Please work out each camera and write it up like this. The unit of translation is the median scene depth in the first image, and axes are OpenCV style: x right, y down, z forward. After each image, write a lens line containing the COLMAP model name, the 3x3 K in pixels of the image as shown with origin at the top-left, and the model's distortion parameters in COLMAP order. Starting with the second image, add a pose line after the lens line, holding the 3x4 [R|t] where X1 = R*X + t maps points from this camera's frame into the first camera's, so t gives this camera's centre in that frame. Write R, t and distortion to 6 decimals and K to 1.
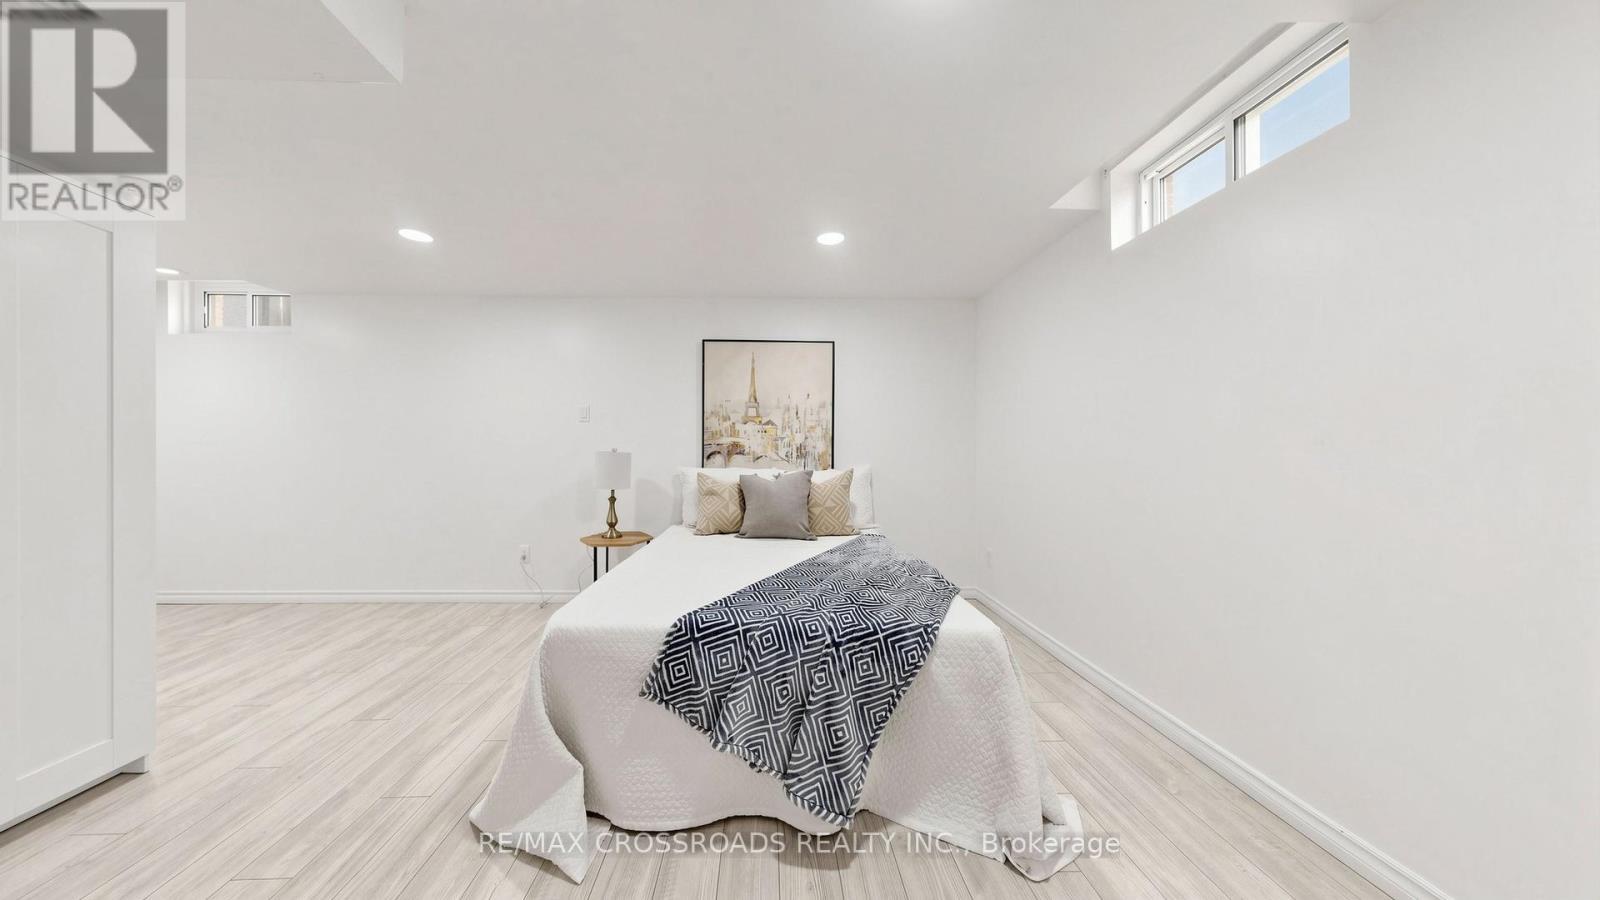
lens RADIAL K [[451.8, 0, 771.2], [0, 451.8, 448.9], [0, 0, 1]] dist [0.006134, 0.000335]
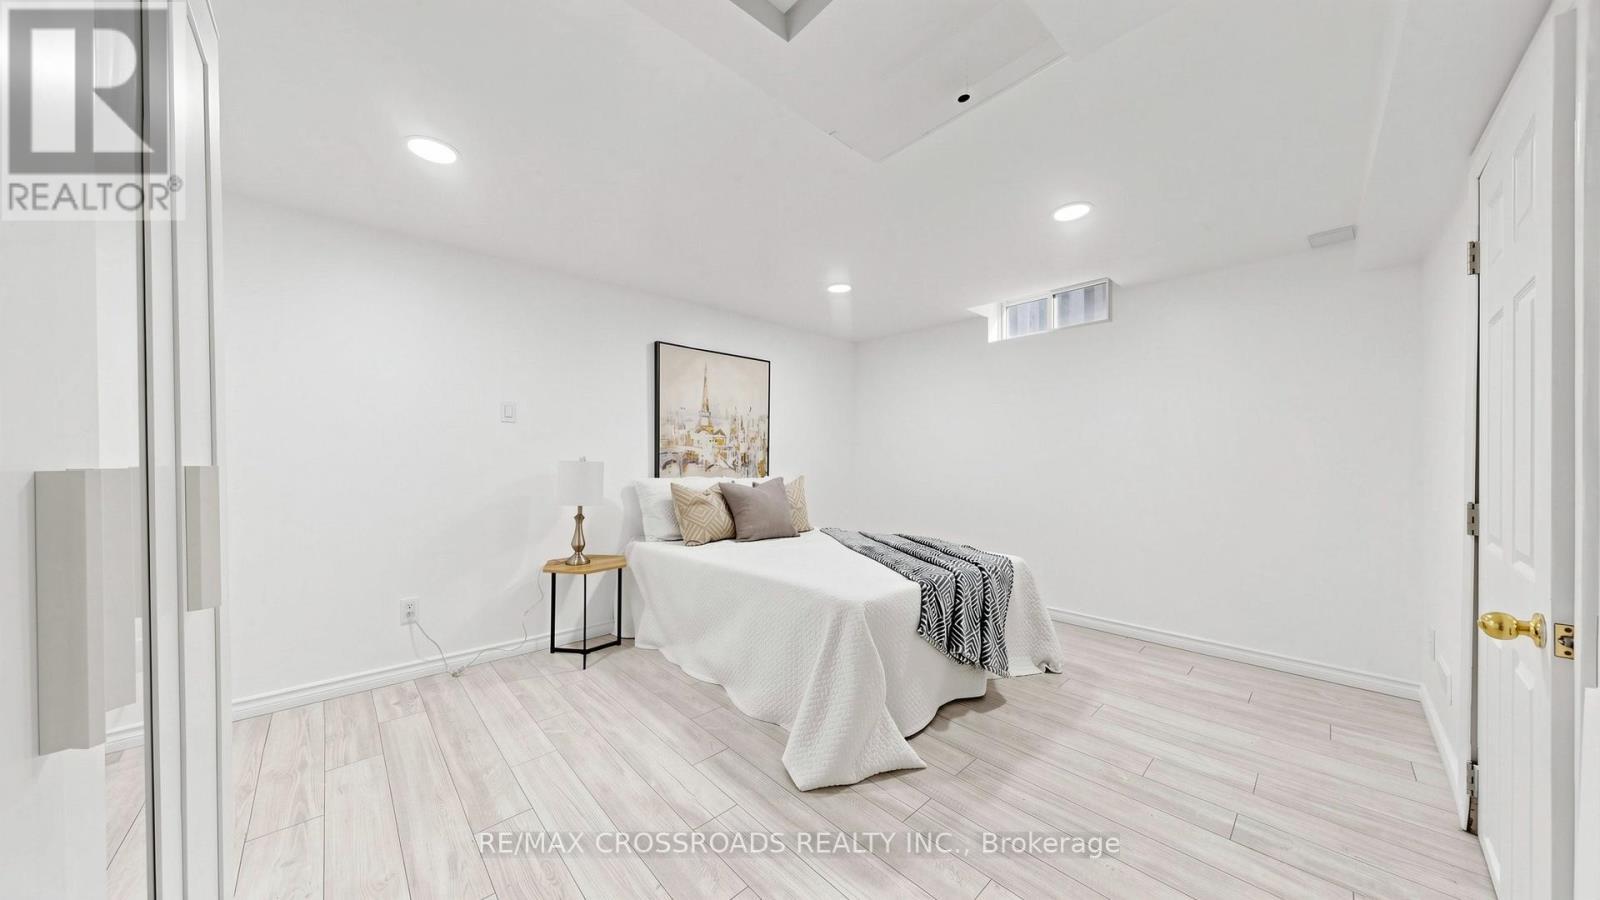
lens RADIAL K [[494.7, 0, 796.0], [0, 494.7, 458.1], [0, 0, 1]] dist [0.001209, 0.000004]
pose [[0.751539, 0.000329, 0.659689, -0.614047], [0.000728, 0.999999, -0.001329, 0.002080], [-0.659689, 0.001479, 0.751538, 0.042920]]
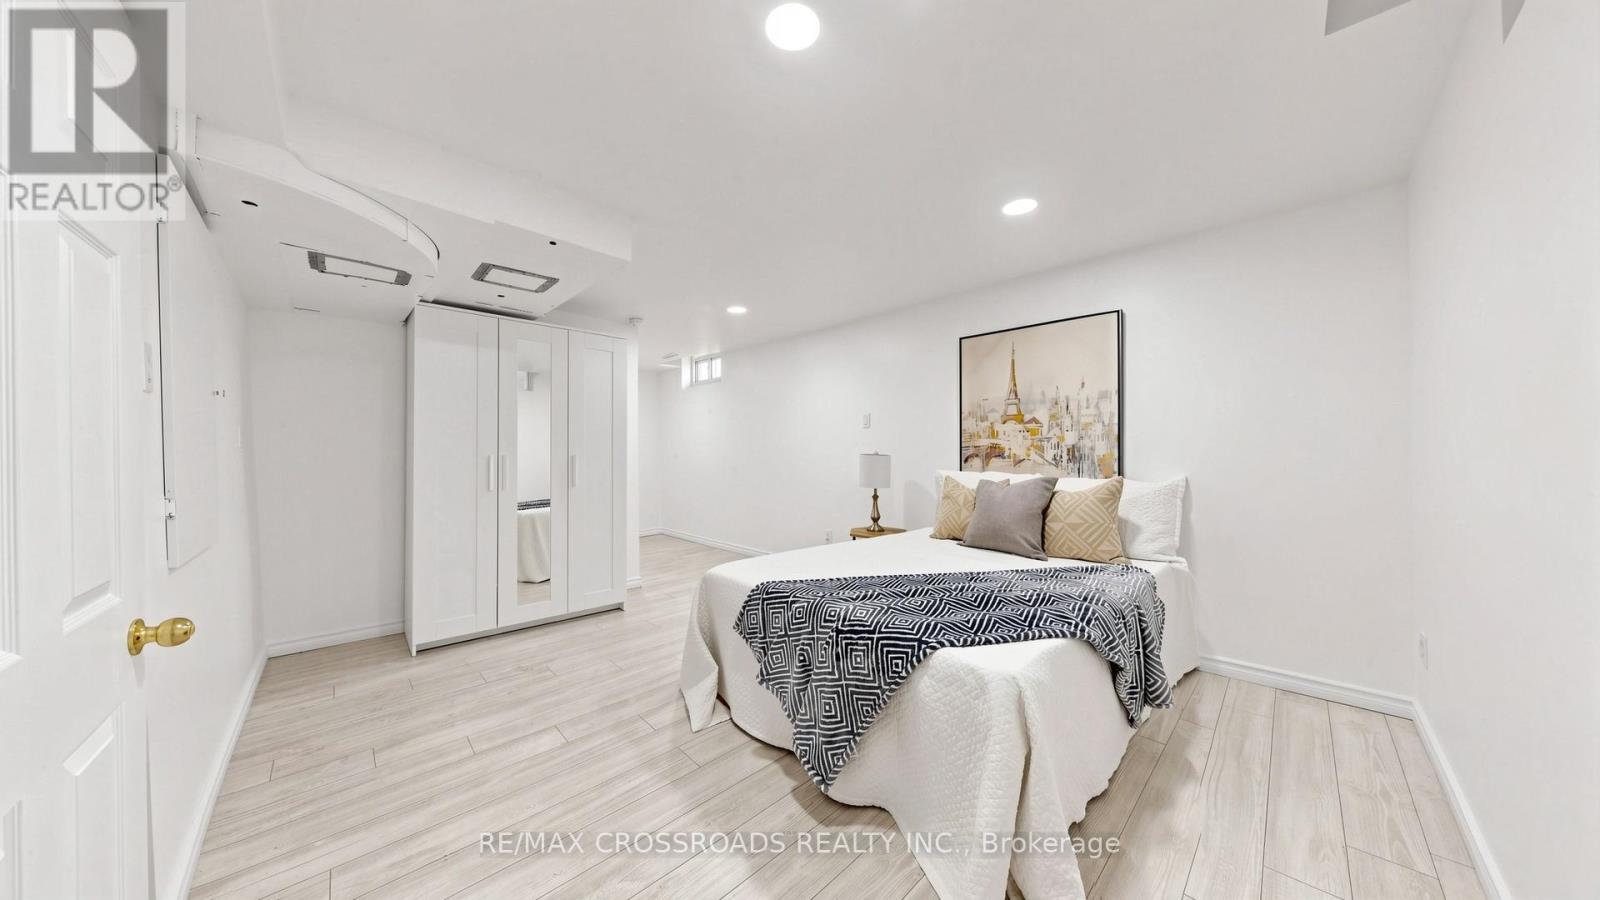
lens RADIAL K [[477.5, 0, 797.0], [0, 477.5, 452.1], [0, 0, 1]] dist [-0.000214, 0.000004]
pose [[0.681479, -0.002465, -0.731833, 0.354522], [0.003347, 0.999994, -0.000252, 0.000355], [0.731830, -0.002278, 0.681484, 0.054258]]
